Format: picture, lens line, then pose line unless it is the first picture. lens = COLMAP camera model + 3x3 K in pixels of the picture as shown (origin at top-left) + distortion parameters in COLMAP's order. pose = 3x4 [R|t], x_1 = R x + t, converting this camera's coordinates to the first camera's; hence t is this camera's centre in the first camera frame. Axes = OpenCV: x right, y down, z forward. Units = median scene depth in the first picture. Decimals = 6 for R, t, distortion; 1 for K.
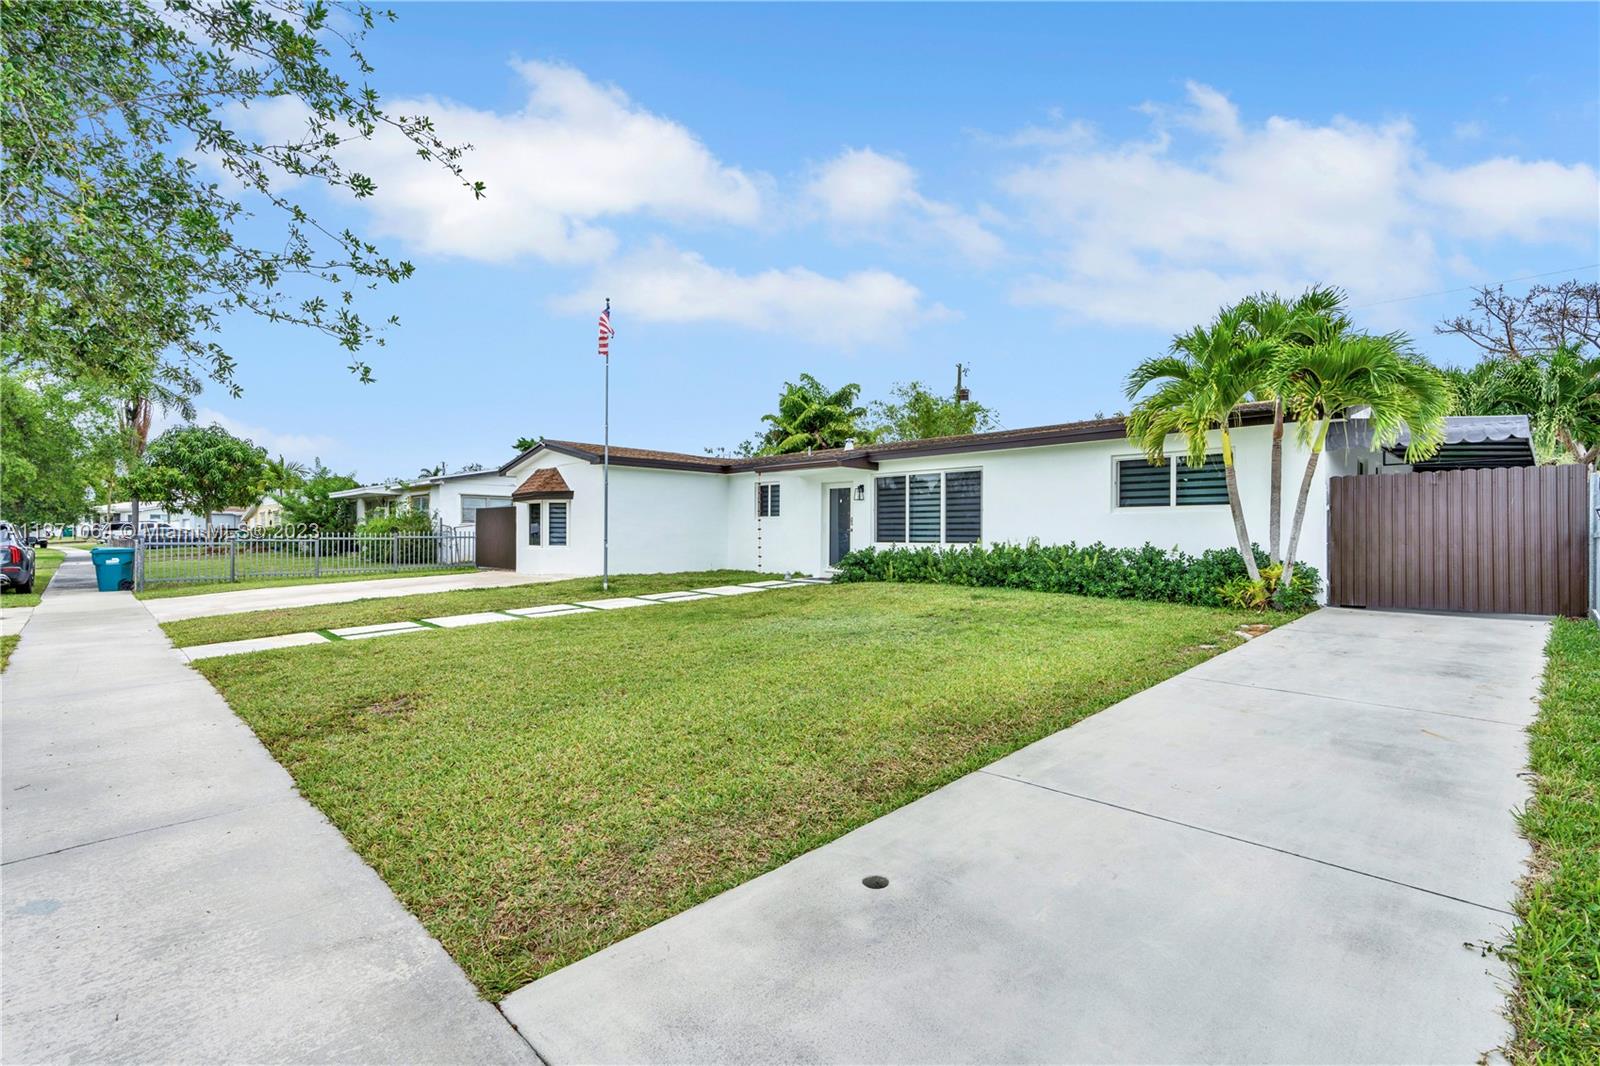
lens RADIAL K [[734.8, 0, 805.9], [0, 734.8, 527.9], [0, 0, 1]] dist [-0.001091, 0.000316]
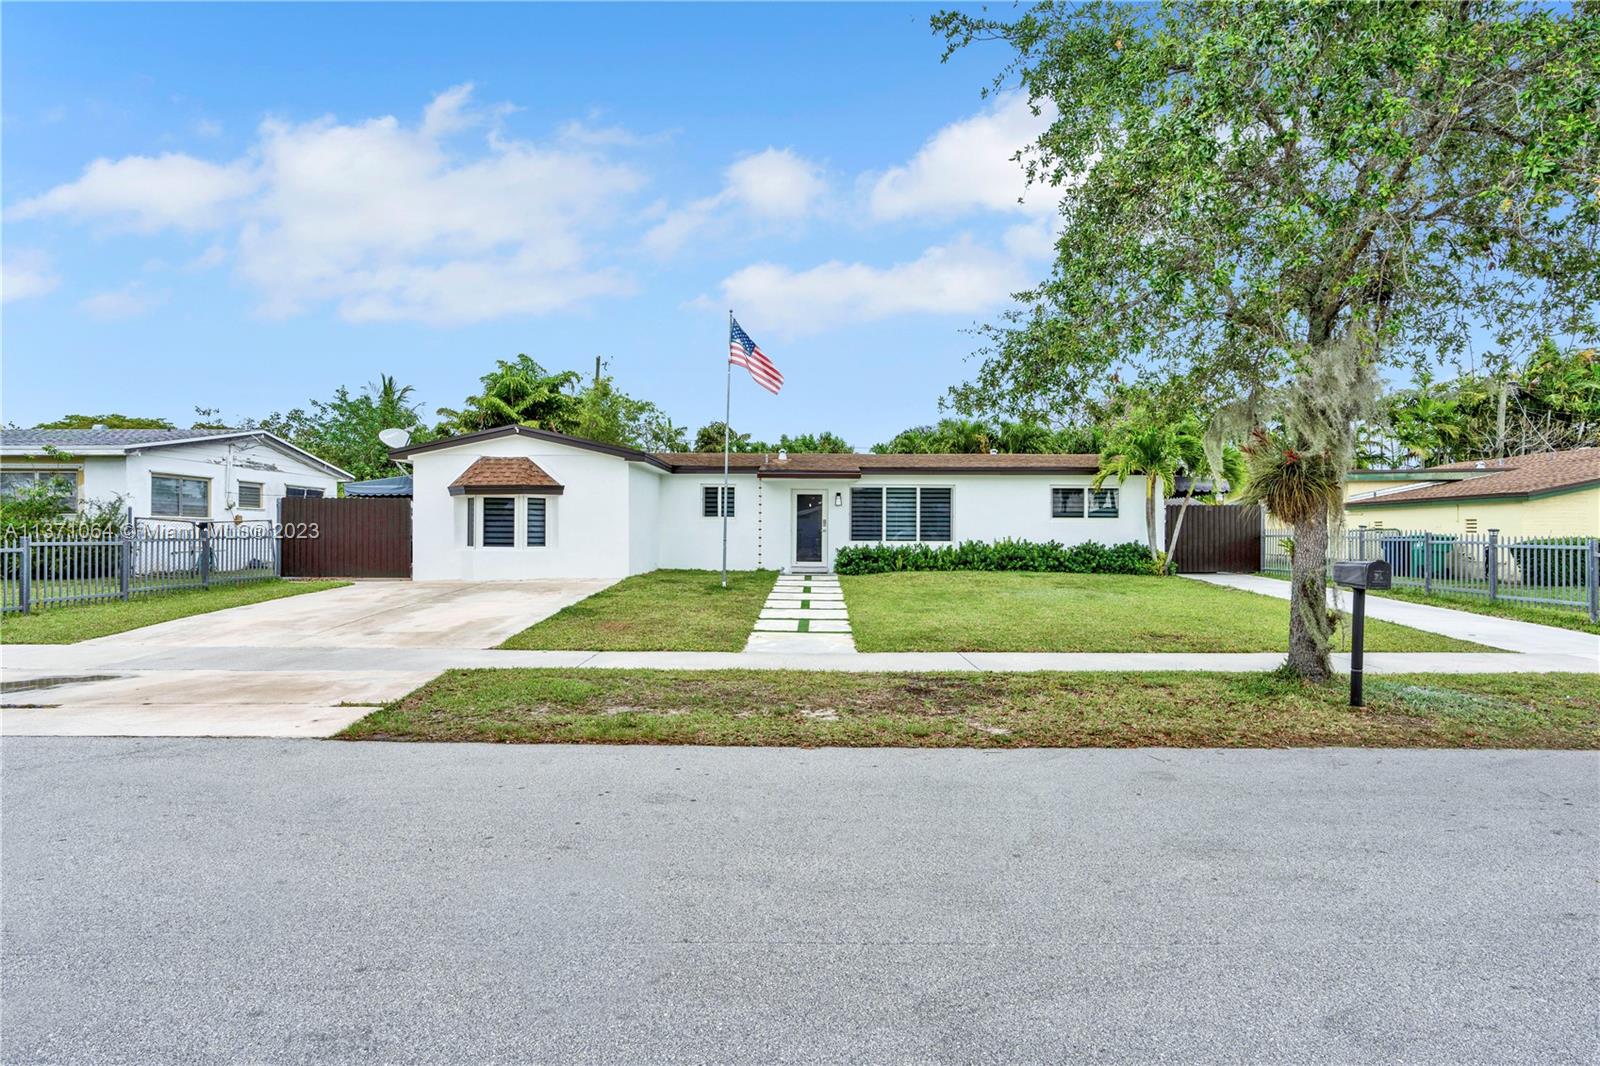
lens RADIAL K [[823.0, 0, 804.0], [0, 823.0, 515.4], [0, 0, 1]] dist [0.076021, -0.000165]
pose [[0.718259, 0.016249, 0.695586, -0.920206], [-0.008275, 0.999856, -0.014812, -0.001601], [-0.695726, 0.004883, 0.718290, 0.078875]]
